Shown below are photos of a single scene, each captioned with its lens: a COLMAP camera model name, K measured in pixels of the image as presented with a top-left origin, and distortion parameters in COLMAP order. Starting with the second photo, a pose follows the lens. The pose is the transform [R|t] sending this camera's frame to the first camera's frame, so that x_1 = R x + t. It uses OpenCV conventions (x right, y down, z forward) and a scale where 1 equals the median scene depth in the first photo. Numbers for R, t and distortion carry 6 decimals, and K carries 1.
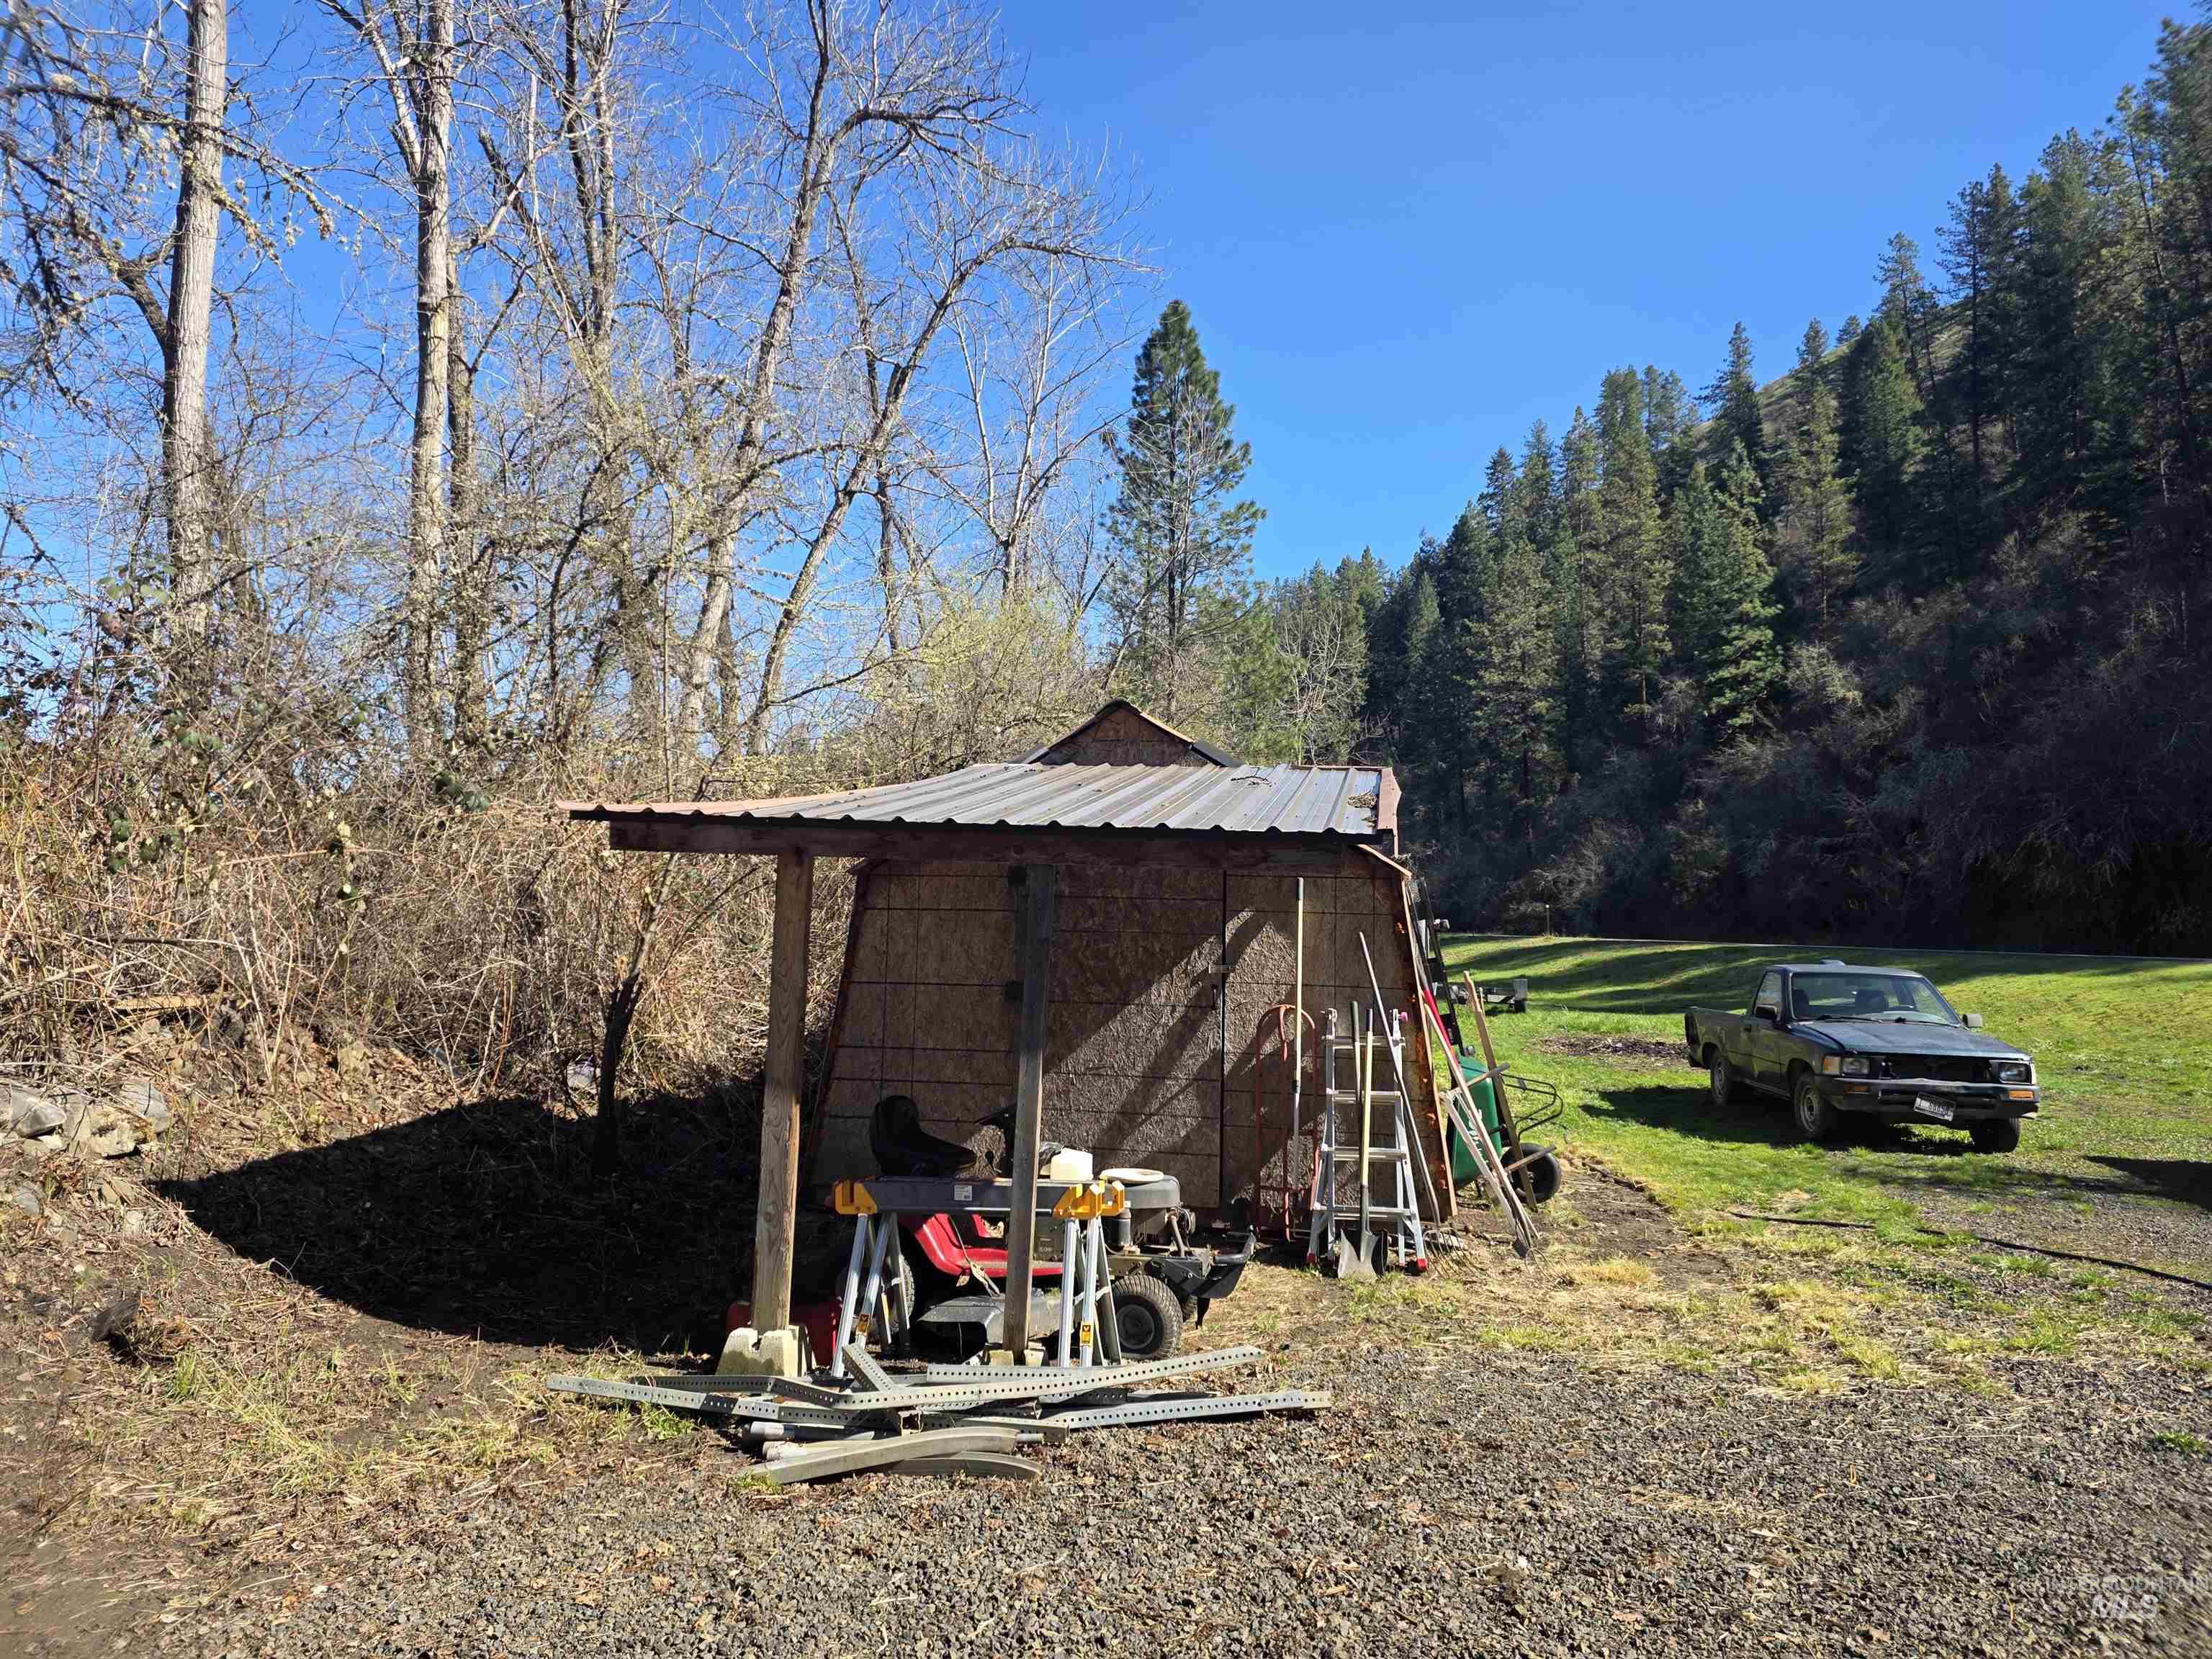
lens RADIAL K [[1473.2, 0, 1104.4], [0, 1473.2, 820.3], [0, 0, 1]] dist [0.052665, -0.053663]
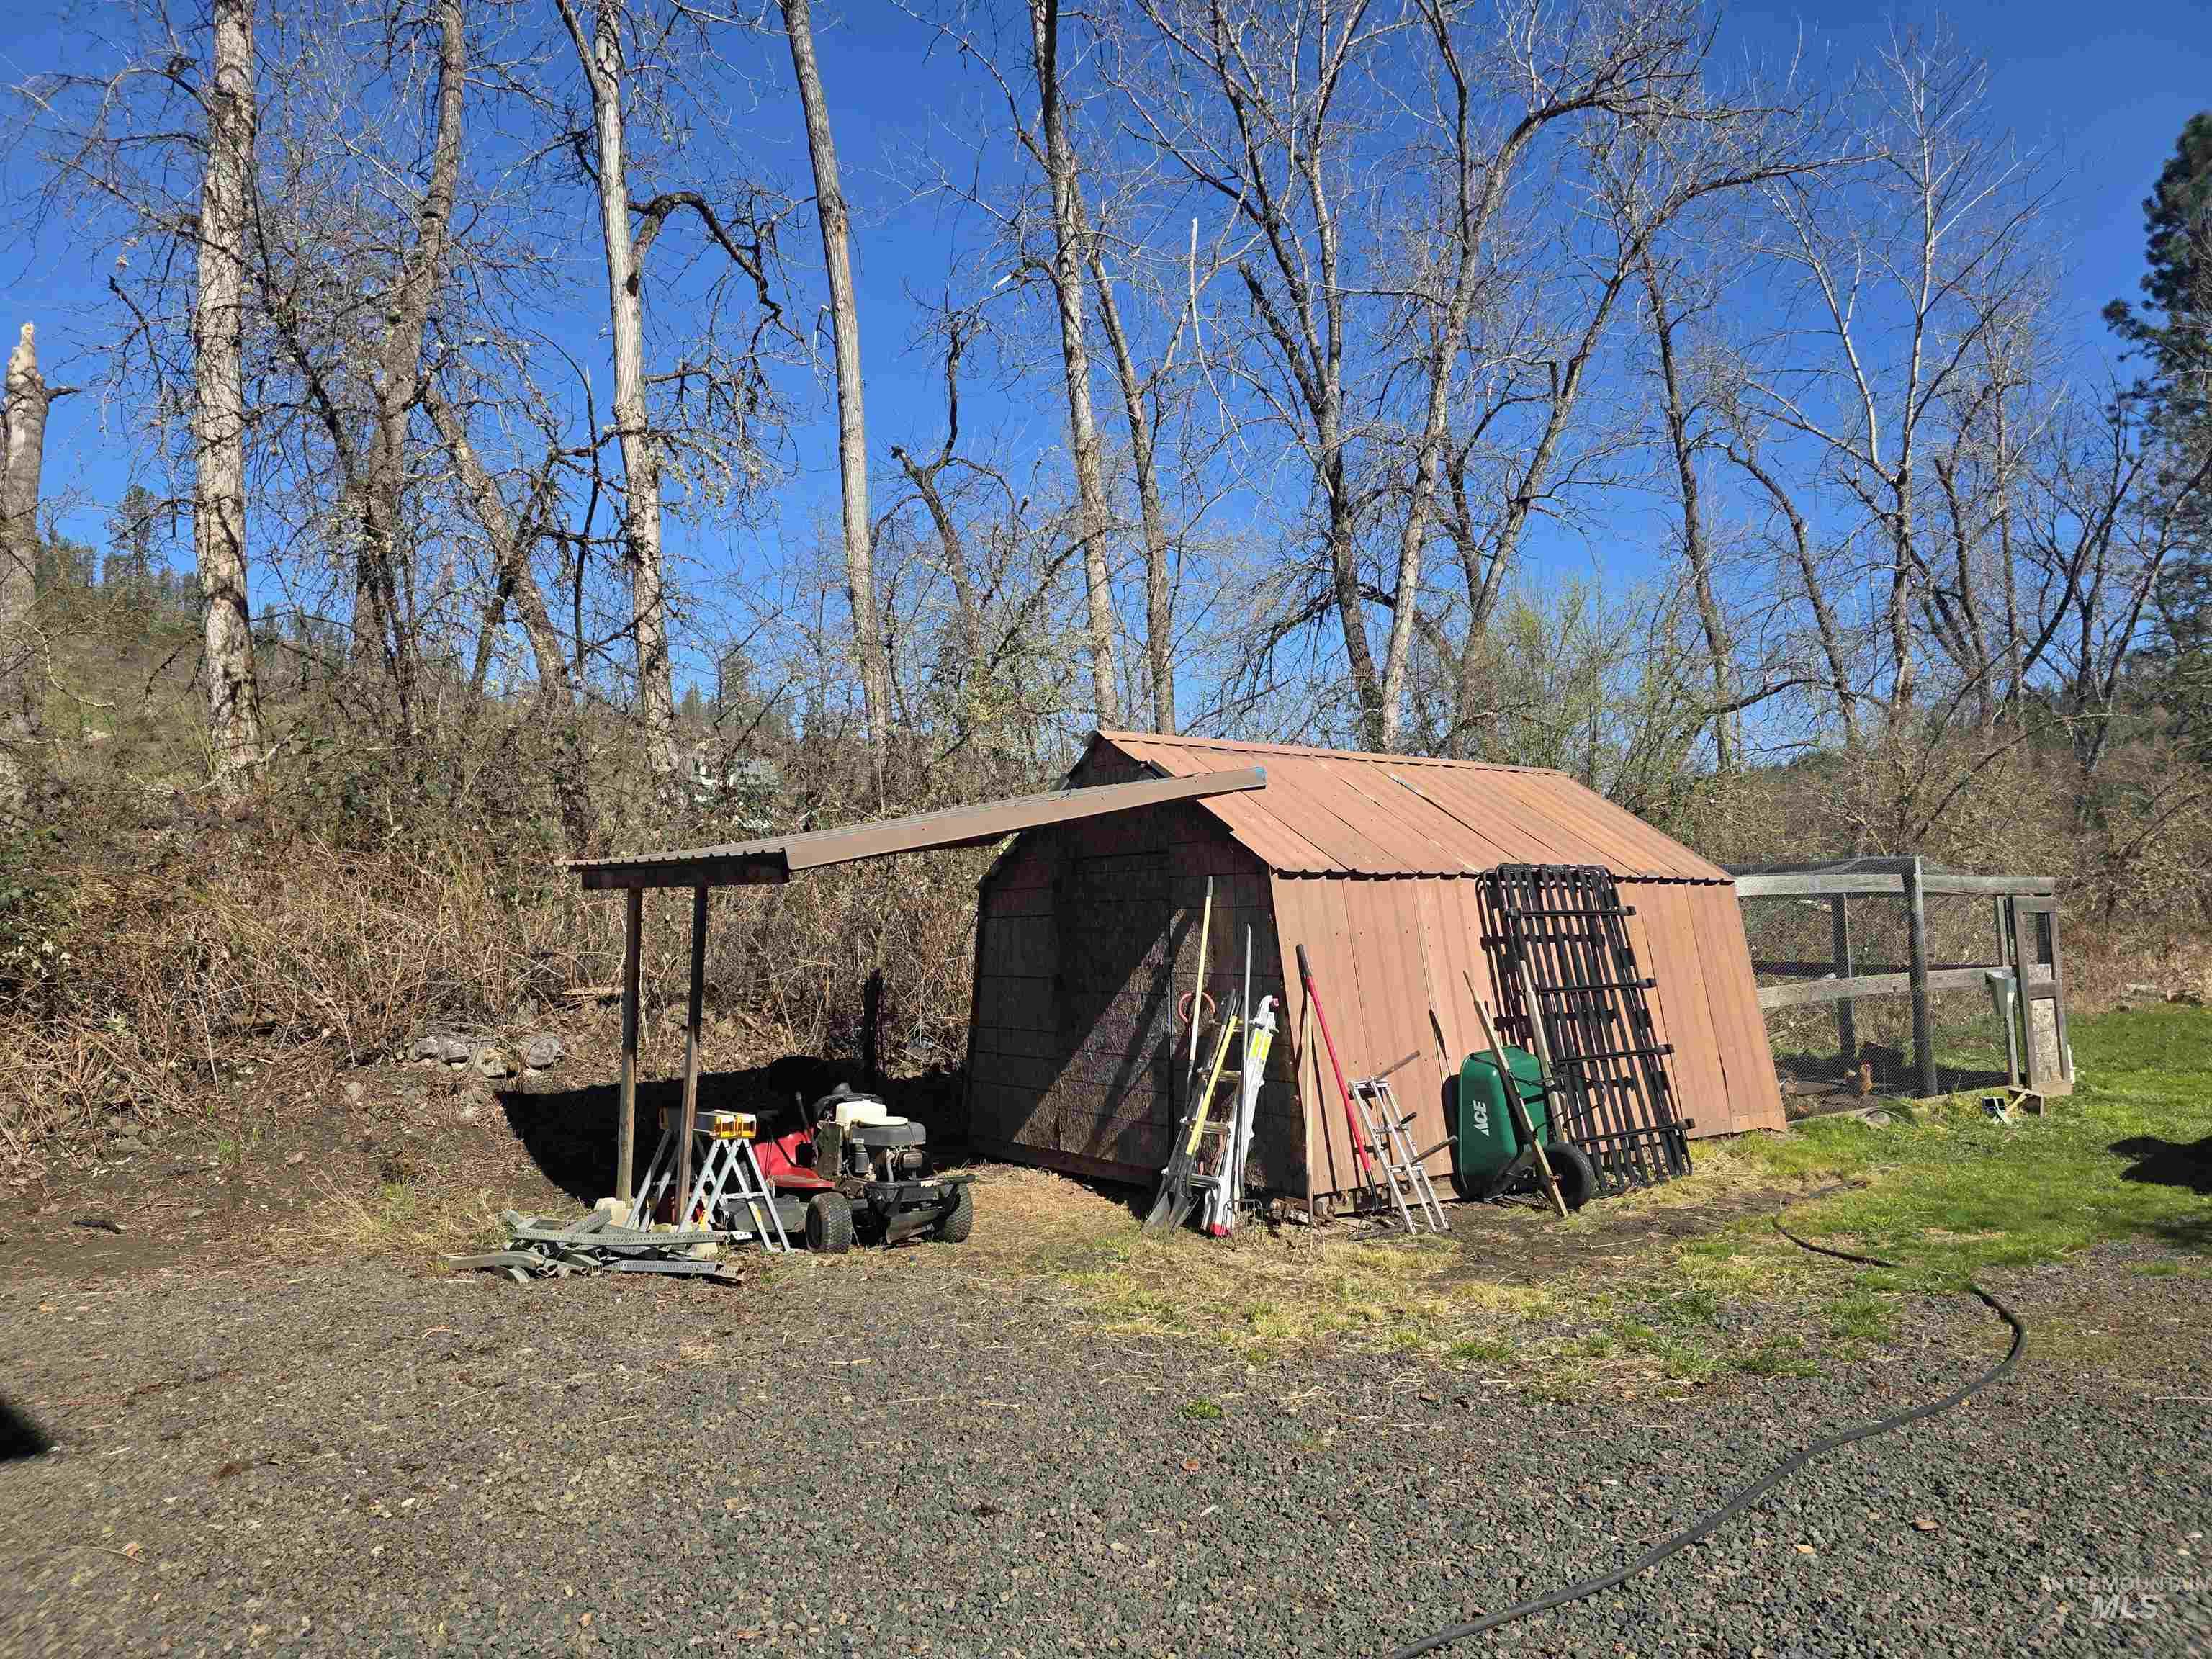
lens RADIAL K [[1473.2, 0, 1082.8], [0, 1473.2, 830.5], [0, 0, 1]] dist [0.052665, -0.053663]
pose [[0.742369, -0.076625, -0.665595, 0.259377], [0.075559, 0.996676, -0.030466, 0.010506], [0.665717, -0.027675, 0.745691, 0.041428]]
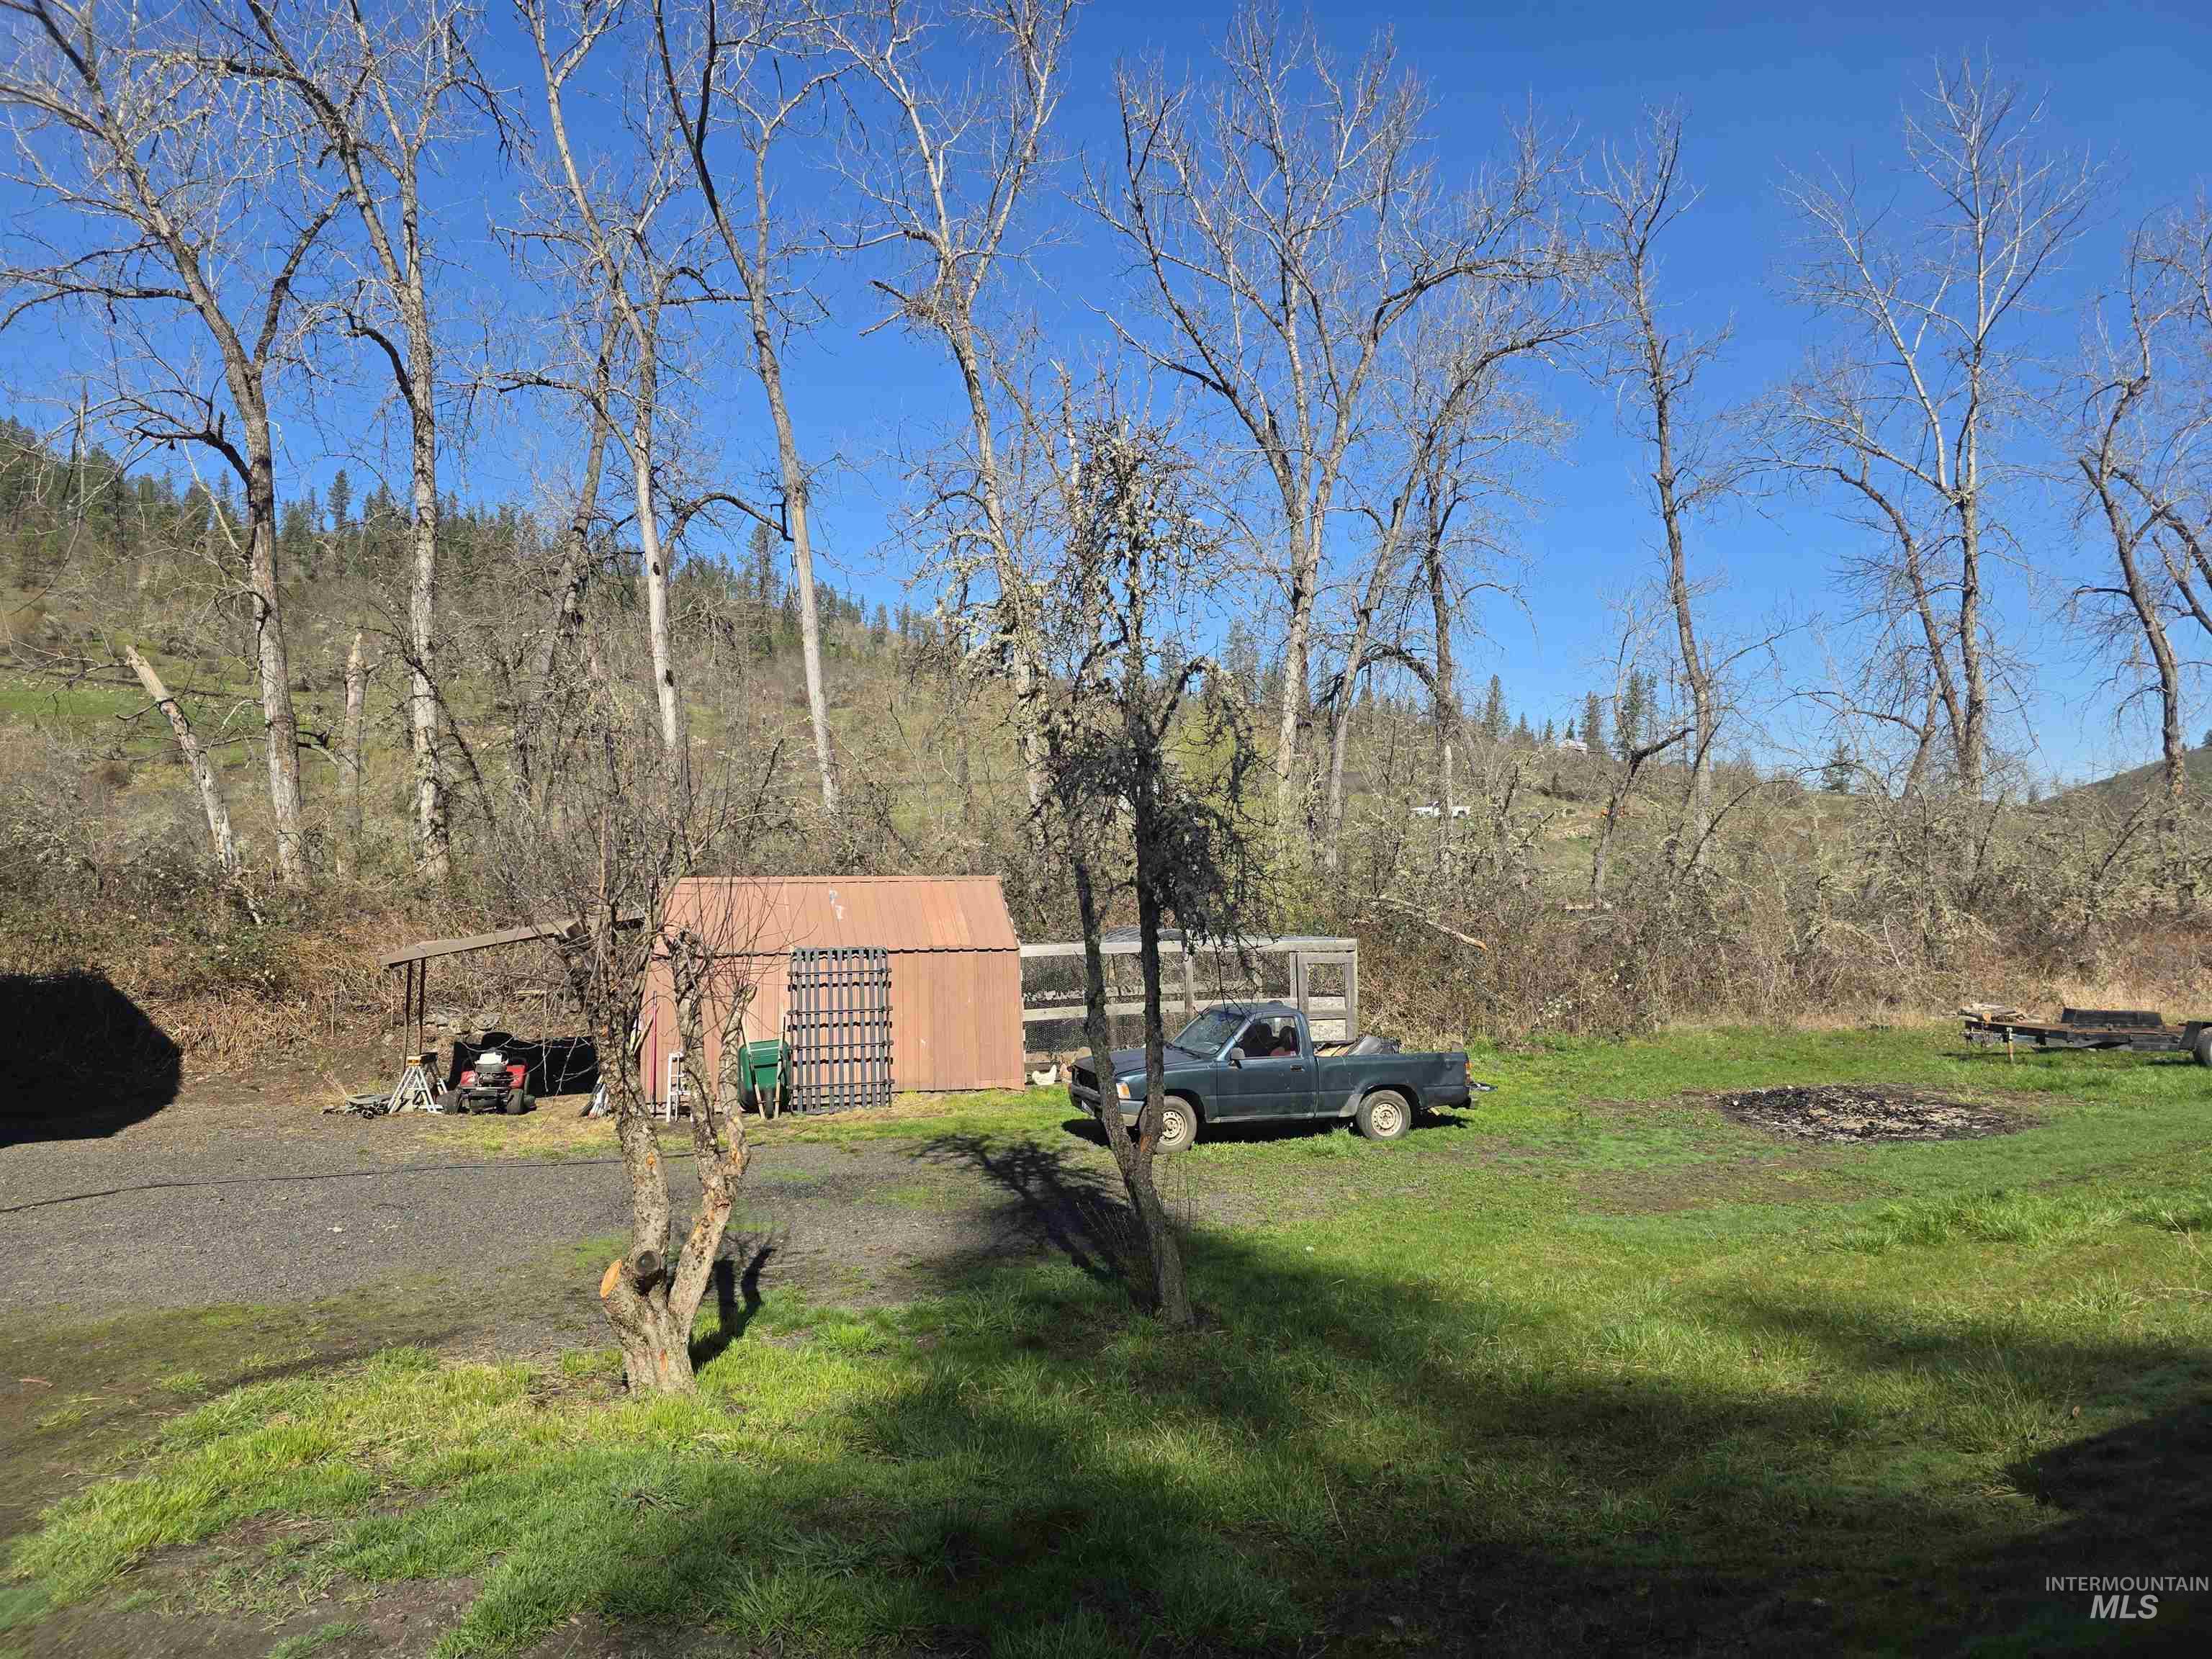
lens RADIAL K [[1473.2, 0, 1099.1], [0, 1473.2, 839.5], [0, 0, 1]] dist [0.052665, -0.053663]
pose [[0.444467, -0.054253, -0.894151, 0.911396], [0.078754, 0.996666, -0.021326, -0.016081], [0.892327, -0.060939, 0.447258, 0.213677]]
